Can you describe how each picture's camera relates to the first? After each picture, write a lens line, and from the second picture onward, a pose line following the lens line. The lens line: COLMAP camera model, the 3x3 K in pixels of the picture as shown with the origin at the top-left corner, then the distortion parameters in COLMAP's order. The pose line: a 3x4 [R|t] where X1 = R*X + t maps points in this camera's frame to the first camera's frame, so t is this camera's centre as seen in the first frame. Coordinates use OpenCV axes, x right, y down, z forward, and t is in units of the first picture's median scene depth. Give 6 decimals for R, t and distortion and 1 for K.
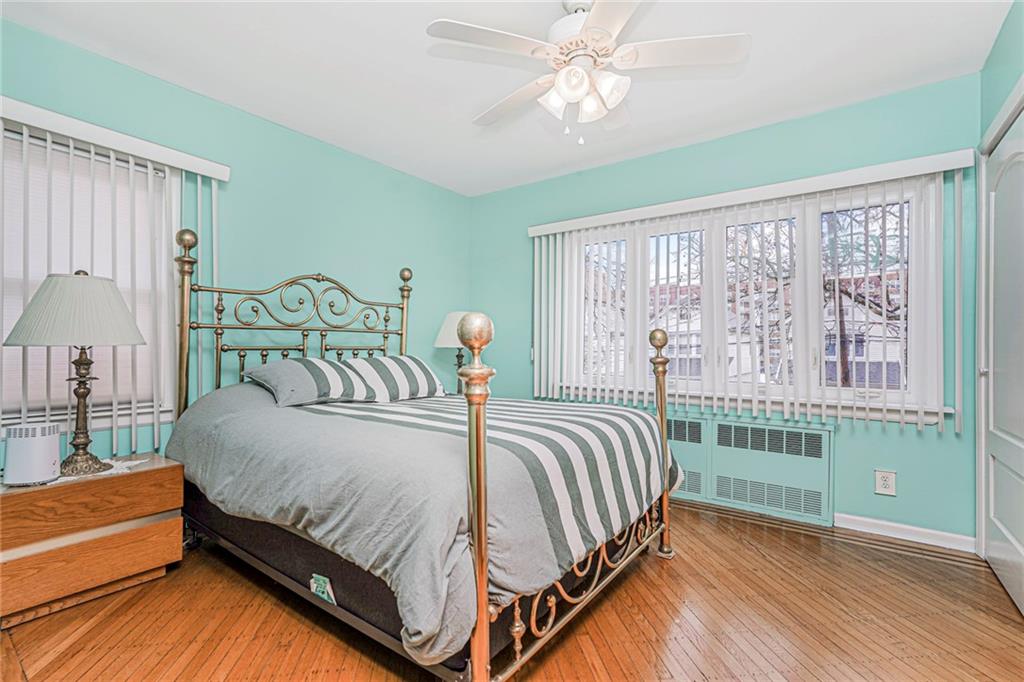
lens RADIAL K [[456.6, 0, 515.0], [0, 456.6, 343.4], [0, 0, 1]] dist [0.000133, 0.000670]
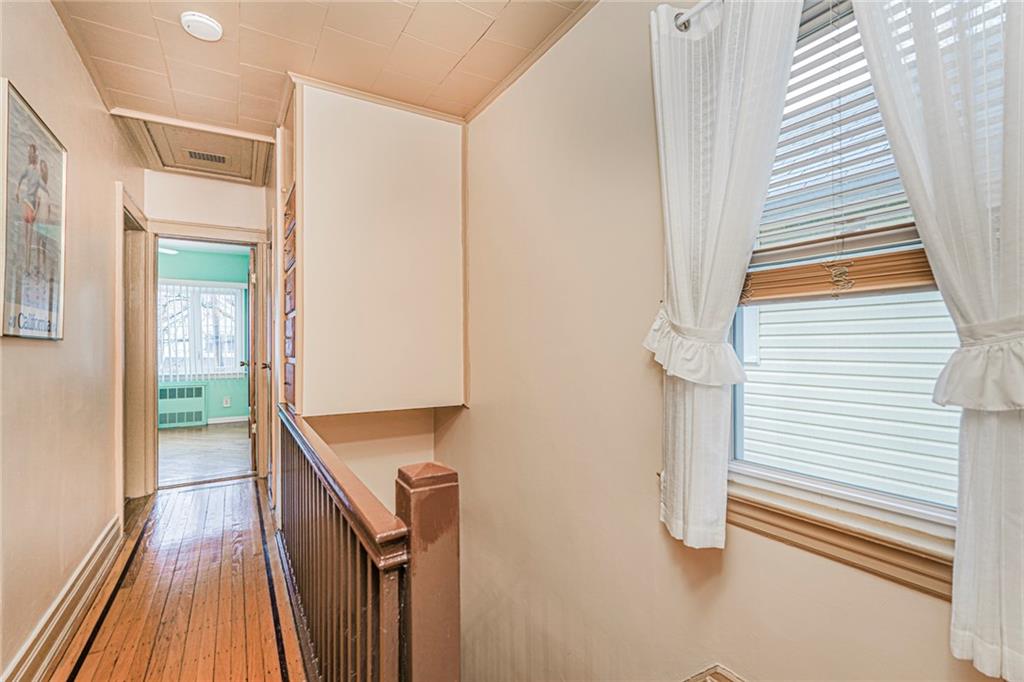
lens RADIAL K [[456.6, 0, 515.0], [0, 456.6, 343.4], [0, 0, 1]] dist [0.000133, 0.000670]
pose [[0.367524, -0.006855, 0.929989, -0.944187], [0.002204, 0.999976, 0.006500, -0.042590], [-0.930011, -0.000339, 0.367531, -1.397516]]
